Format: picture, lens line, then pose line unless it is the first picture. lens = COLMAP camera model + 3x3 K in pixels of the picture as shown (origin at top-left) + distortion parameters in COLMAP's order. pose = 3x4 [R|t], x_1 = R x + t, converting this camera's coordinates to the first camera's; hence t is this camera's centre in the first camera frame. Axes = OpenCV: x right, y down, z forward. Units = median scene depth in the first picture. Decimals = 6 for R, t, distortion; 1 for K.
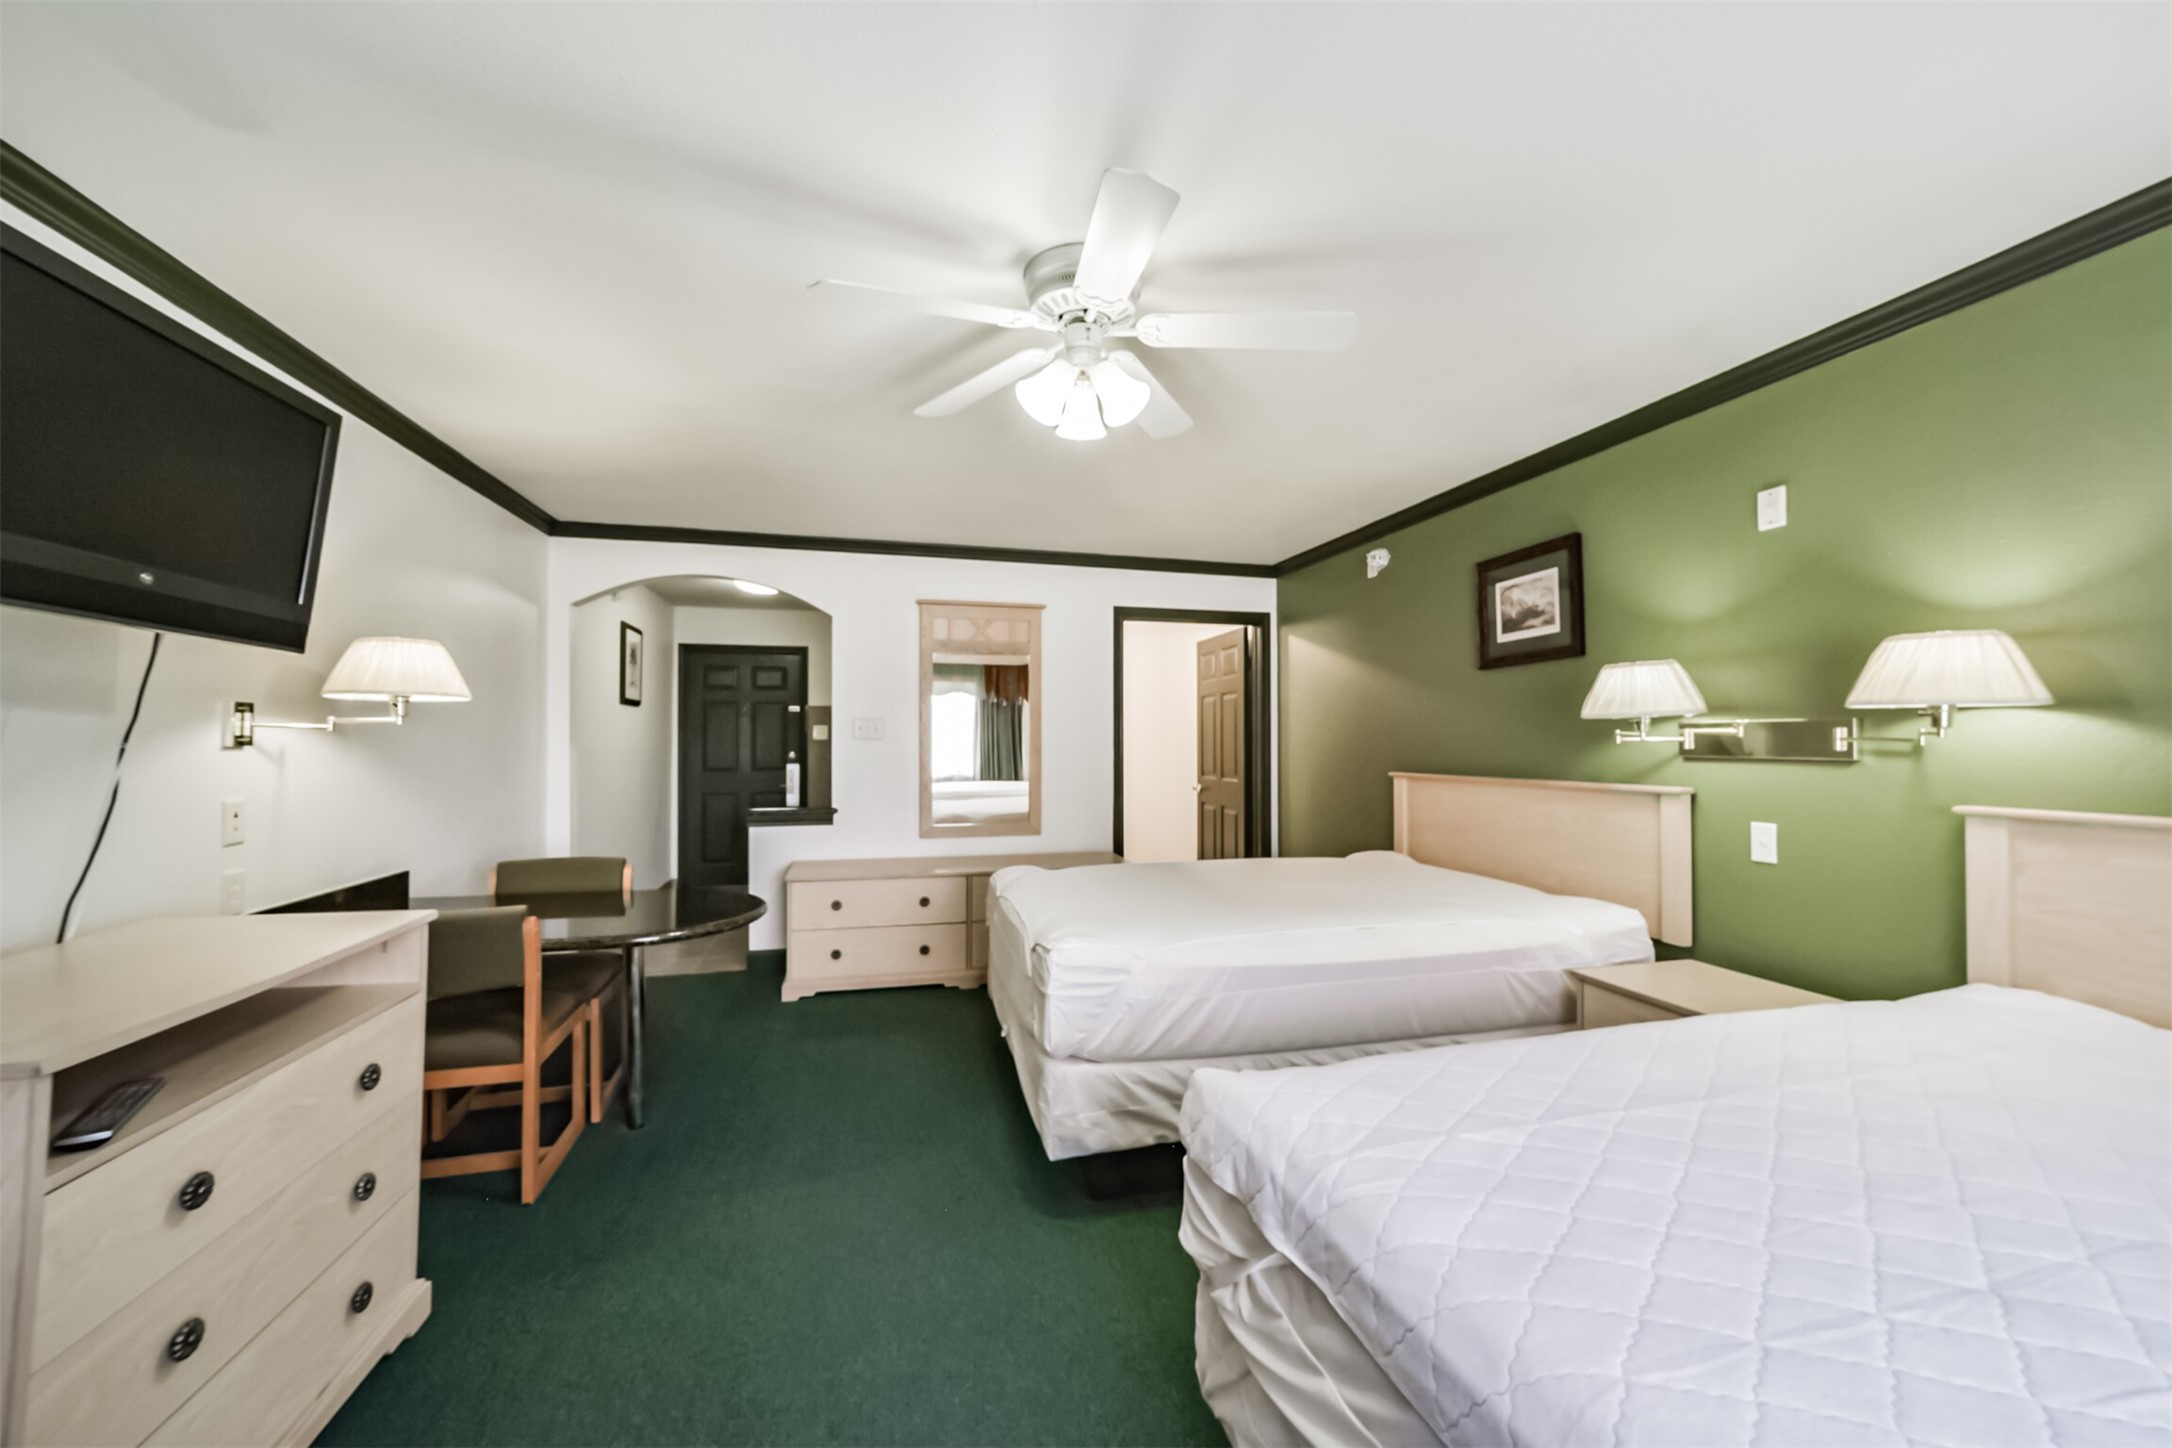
lens RADIAL K [[843.6, 0, 1121.7], [0, 843.6, 718.1], [0, 0, 1]] dist [-0.021252, 0.017968]
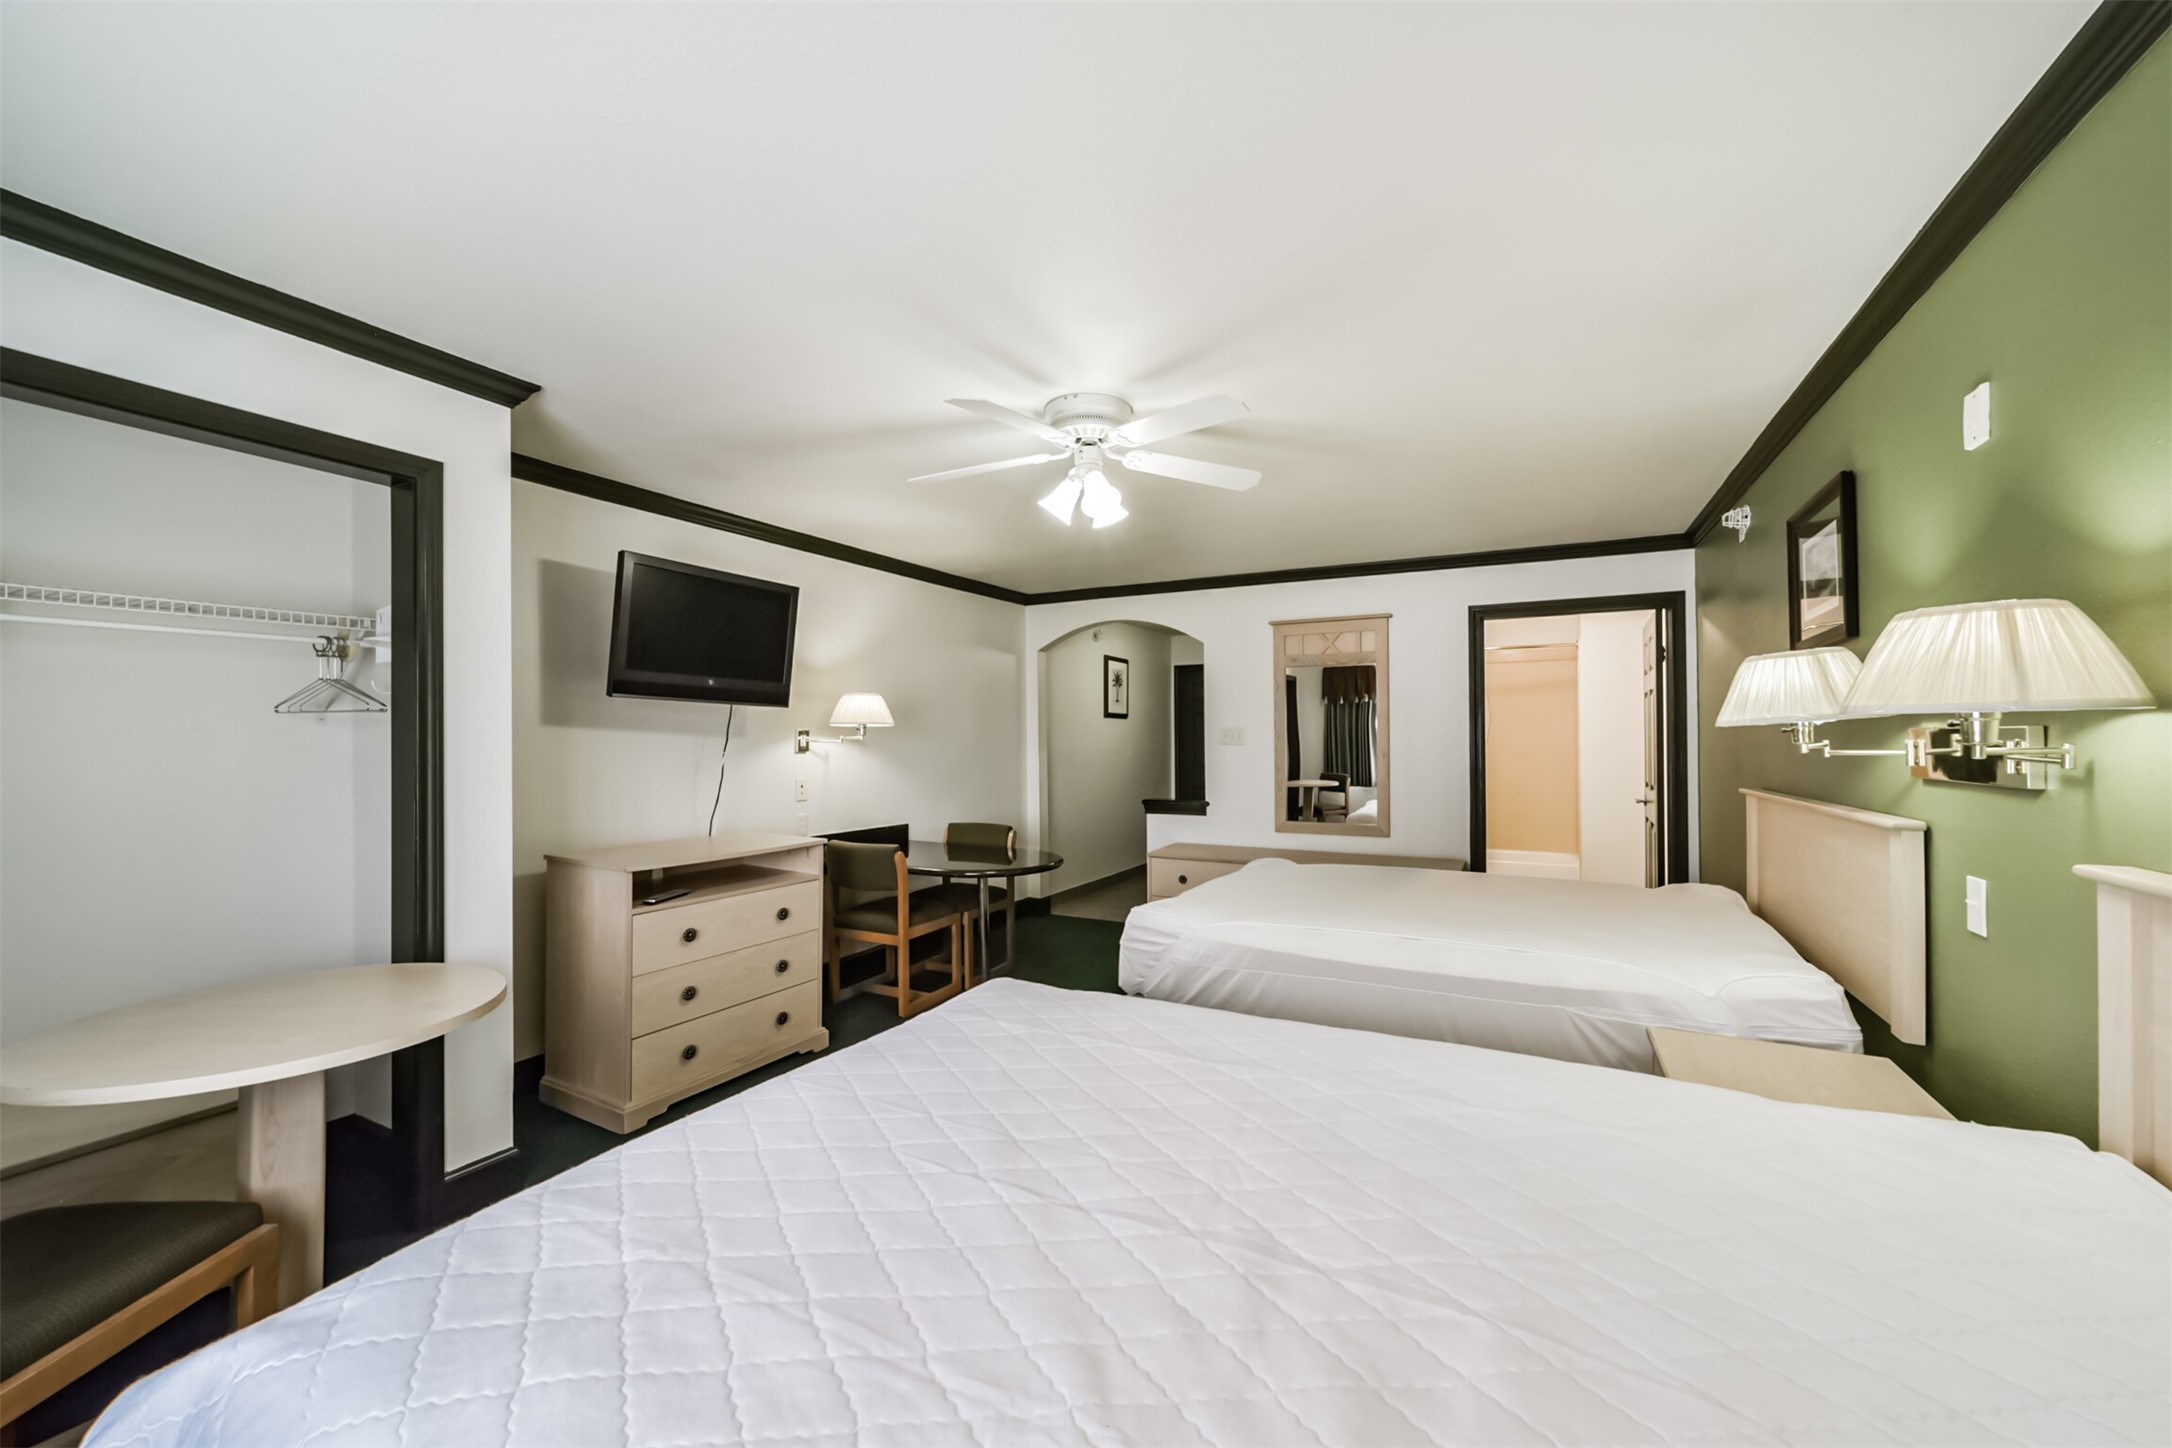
lens RADIAL K [[831.5, 0, 1086.5], [0, 831.5, 735.0], [0, 0, 1]] dist [-0.002663, -0.000003]
pose [[0.736875, -0.006286, -0.676000, 0.541452], [0.019416, 0.999741, 0.011868, -0.010539], [0.675750, -0.021870, 0.736806, 0.008059]]
